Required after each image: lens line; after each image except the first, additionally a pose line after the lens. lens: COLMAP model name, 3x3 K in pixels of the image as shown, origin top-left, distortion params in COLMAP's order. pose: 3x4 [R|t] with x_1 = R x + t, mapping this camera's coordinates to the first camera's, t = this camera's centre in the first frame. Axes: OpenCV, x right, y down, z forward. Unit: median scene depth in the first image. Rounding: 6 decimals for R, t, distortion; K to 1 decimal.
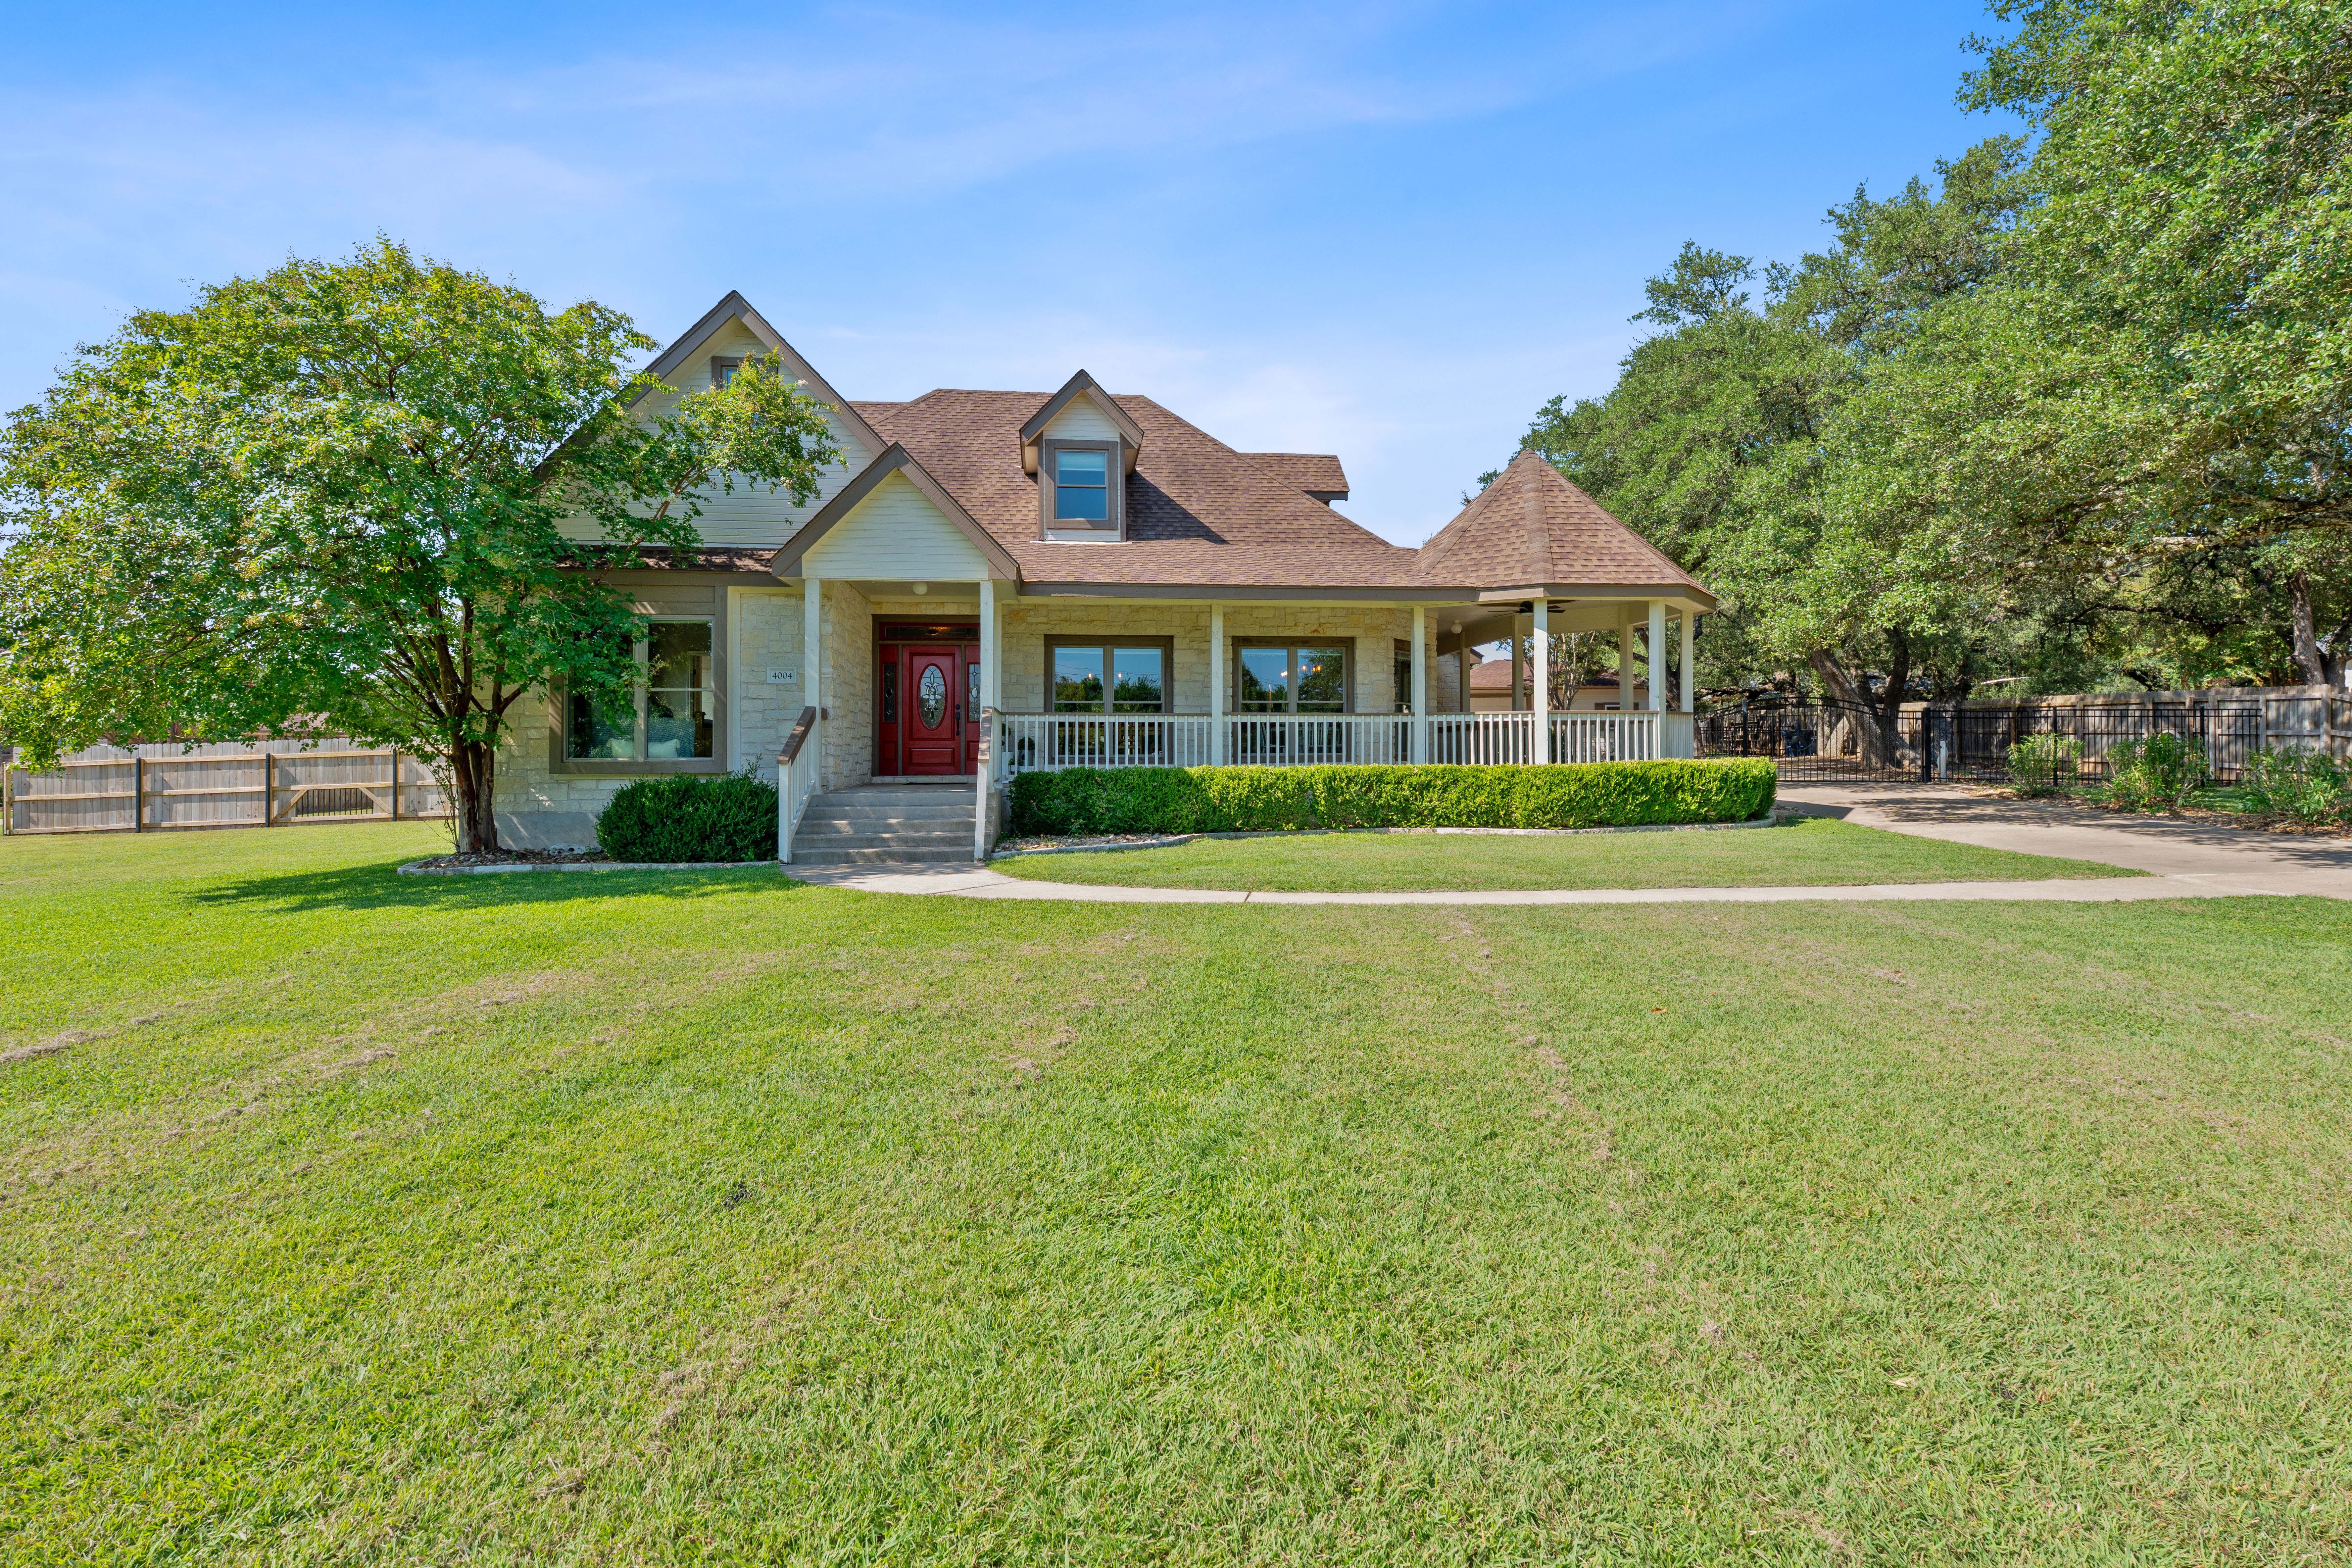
lens RADIAL K [[1059.0, 0, 1175.8], [0, 1059.0, 715.1], [0, 0, 1]] dist [0.000509, 0.000208]
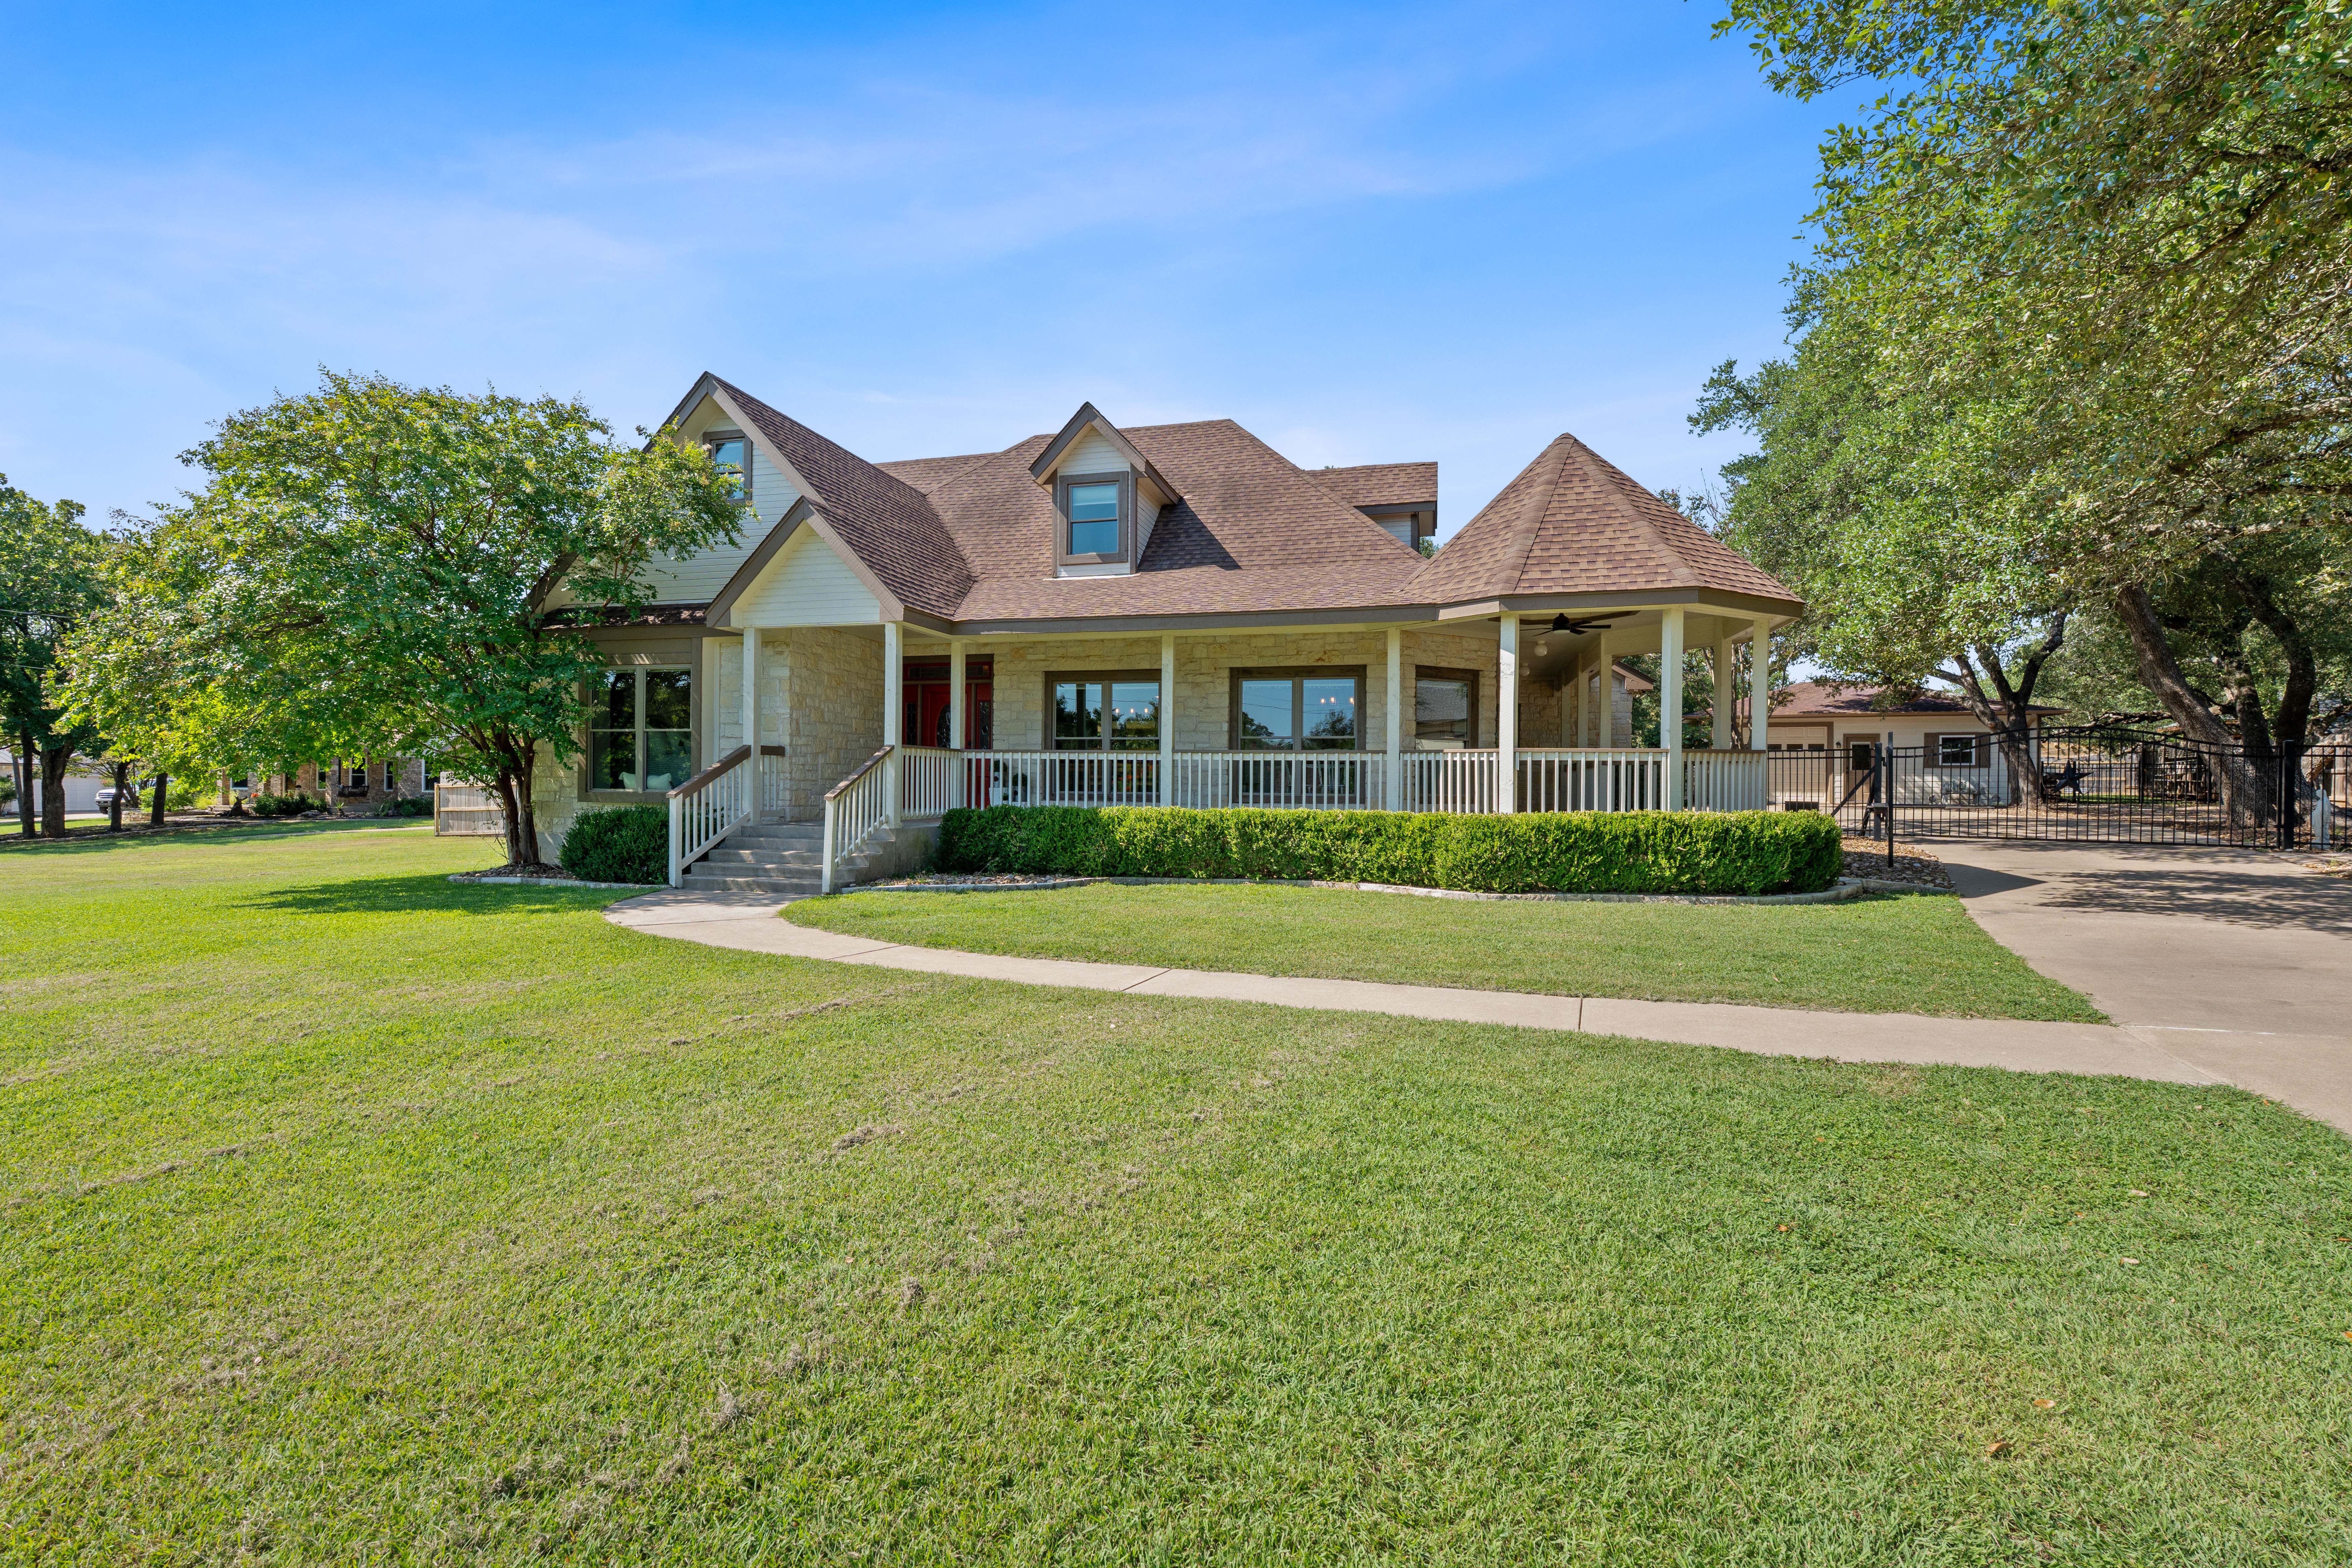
lens RADIAL K [[1043.7, 0, 1178.8], [0, 1043.7, 752.8], [0, 0, 1]] dist [-0.004063, 0.000097]
pose [[0.929386, 0.002594, -0.369099, 0.404781], [0.000025, 0.999975, 0.007091, -0.006544], [0.369108, -0.006599, 0.929363, 0.141838]]
